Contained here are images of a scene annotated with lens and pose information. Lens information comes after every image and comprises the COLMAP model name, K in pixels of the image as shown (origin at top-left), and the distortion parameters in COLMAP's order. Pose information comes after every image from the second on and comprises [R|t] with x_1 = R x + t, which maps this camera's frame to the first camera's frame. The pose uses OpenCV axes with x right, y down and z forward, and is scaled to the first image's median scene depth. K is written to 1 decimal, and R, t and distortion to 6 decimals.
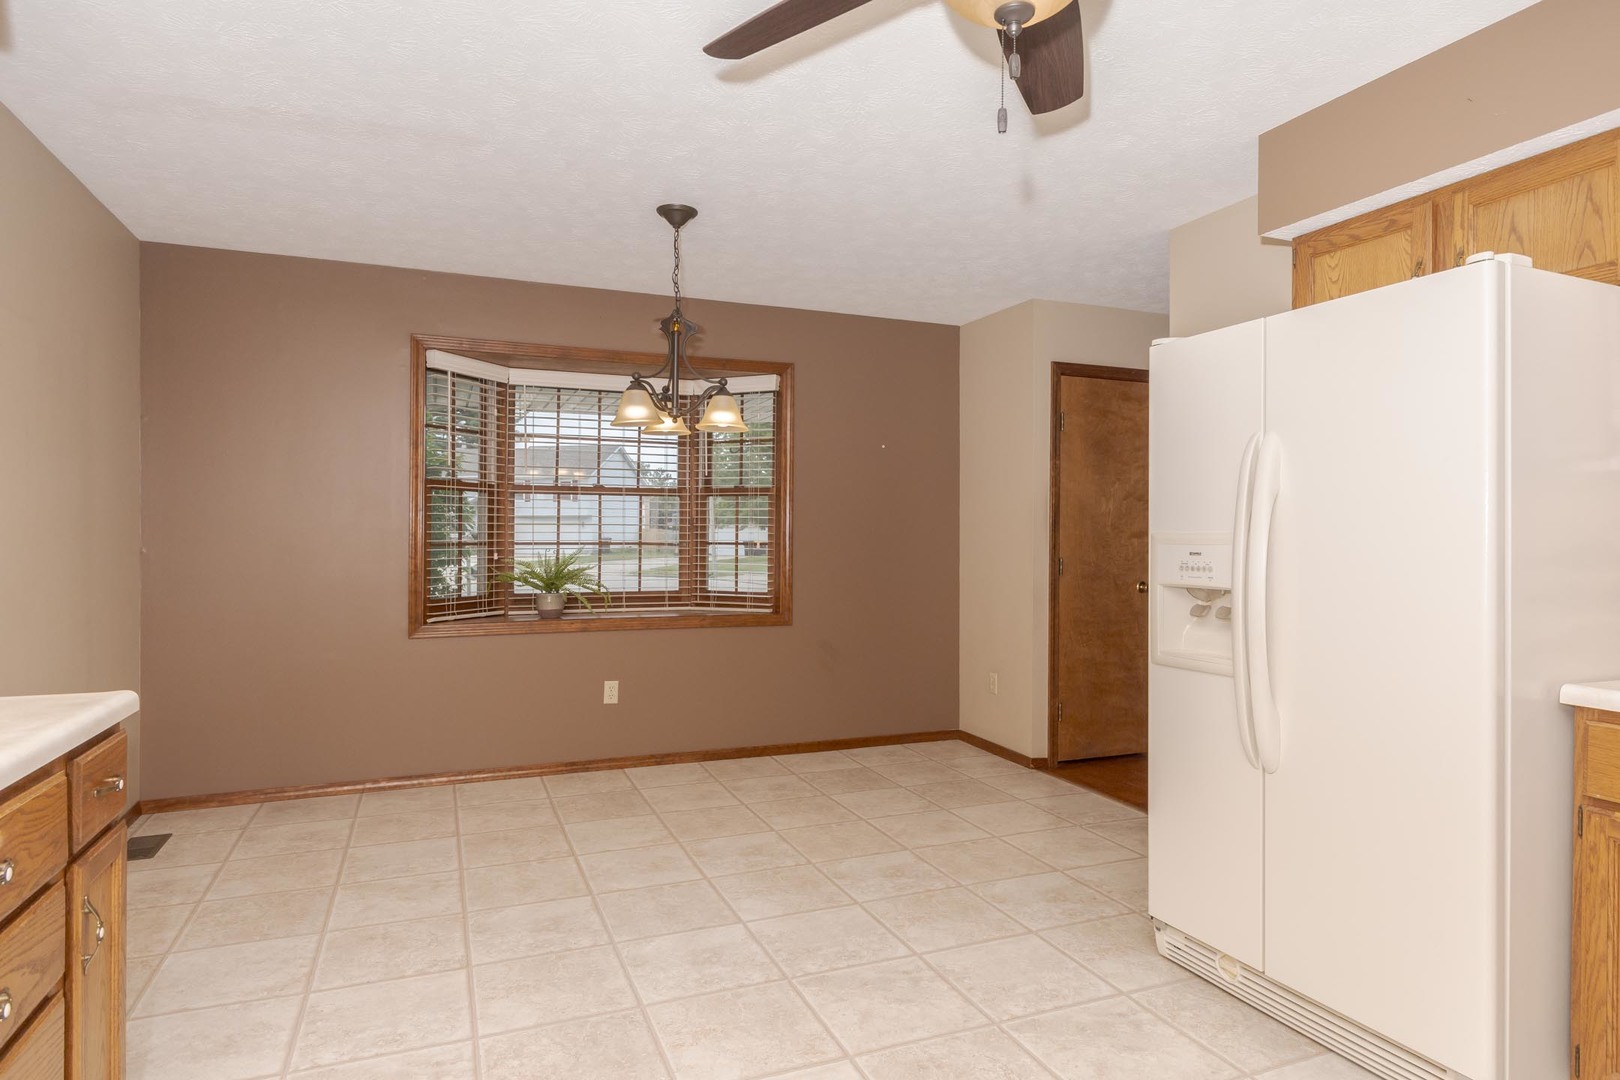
lens RADIAL K [[918.6, 0, 810.0], [0, 918.6, 540.0], [0, 0, 1]] dist [-0.002978, -0.001506]
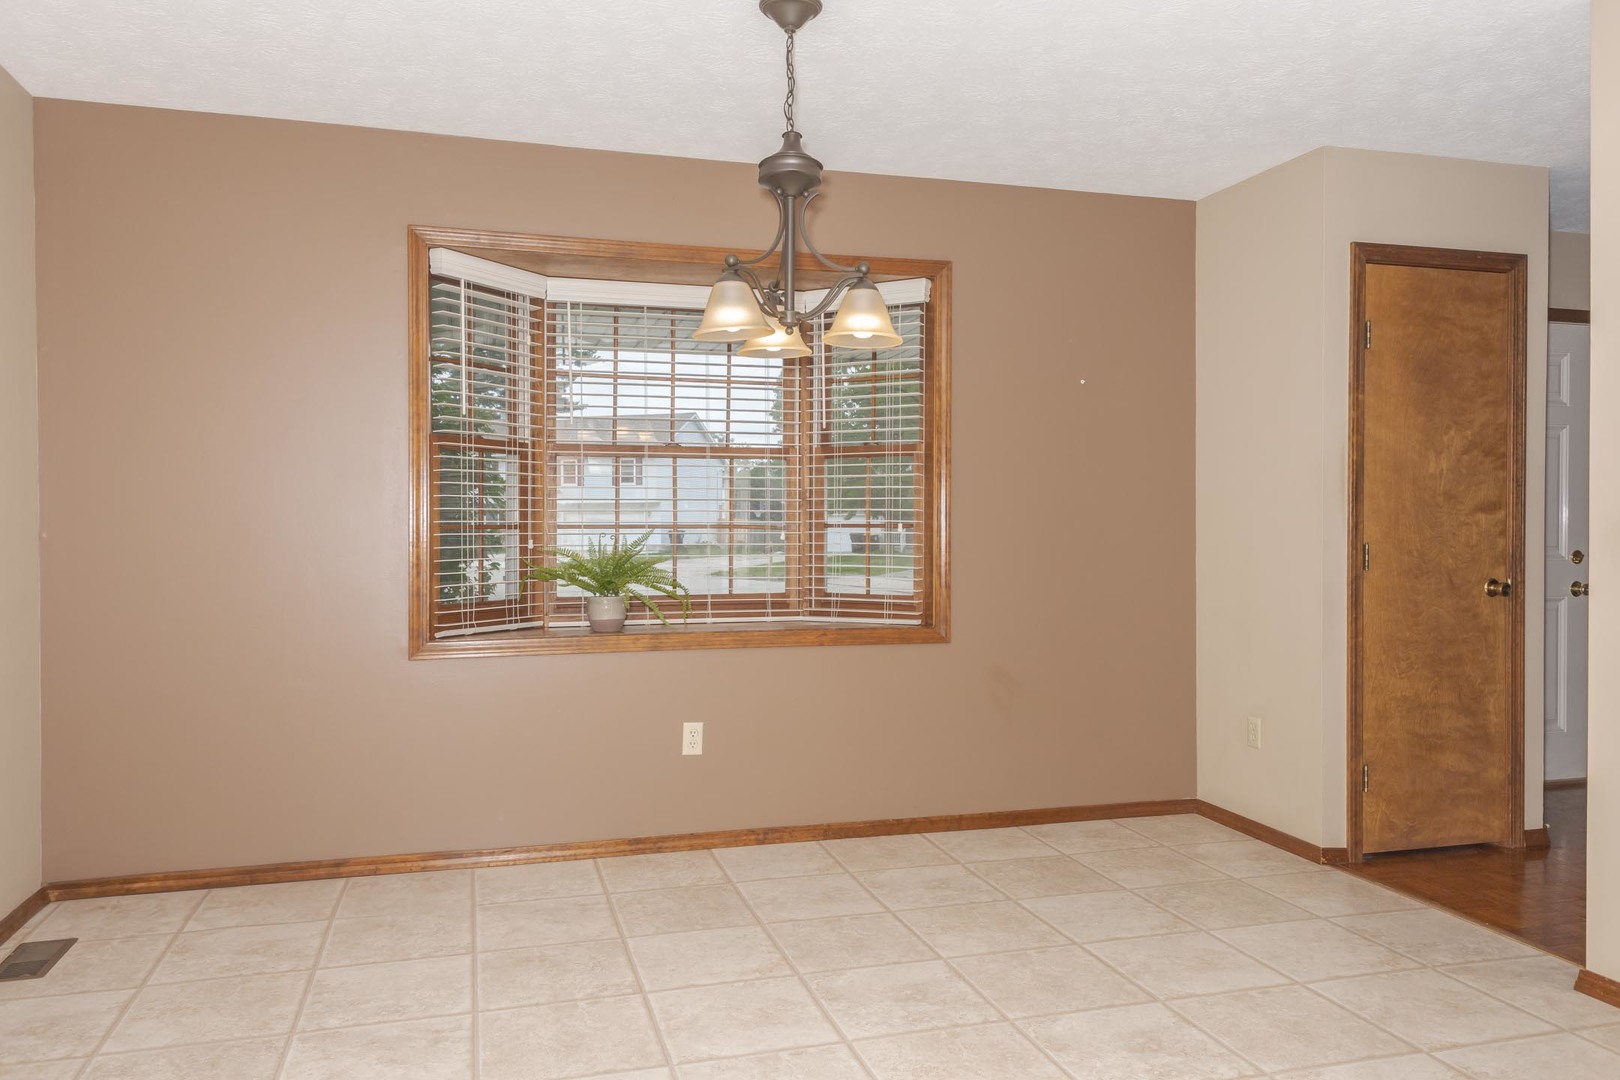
lens RADIAL K [[1165.5, 0, 810.0], [0, 1165.5, 540.0], [0, 0, 1]] dist [0.039075, -0.032936]
pose [[0.994473, -0.004726, -0.104887, -0.036465], [0.005349, 0.999970, 0.005656, 0.011357], [0.104857, -0.006186, 0.994468, 0.137775]]
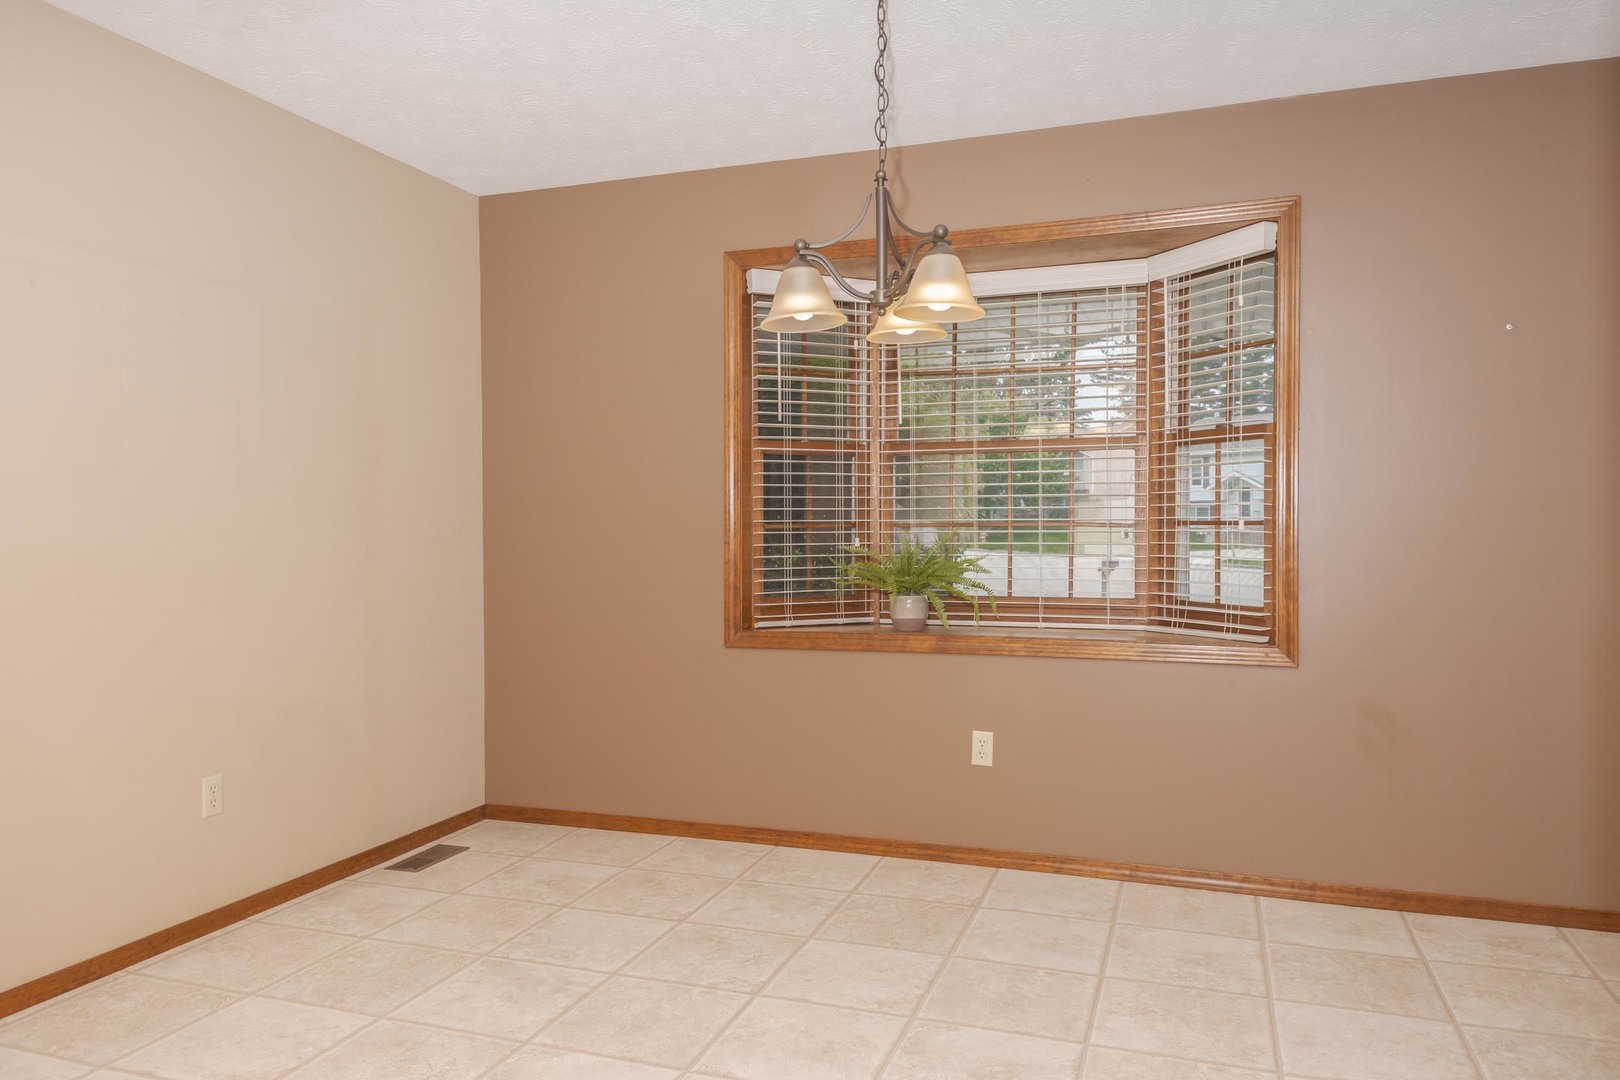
lens RADIAL K [[1122.3, 0, 810.0], [0, 1122.3, 540.0], [0, 0, 1]] dist [0.022224, -0.004174]
pose [[0.746399, -0.000109, -0.665499, 0.239897], [0.005051, 0.999972, 0.005502, 0.011725], [0.665479, -0.007468, 0.746379, 0.333253]]
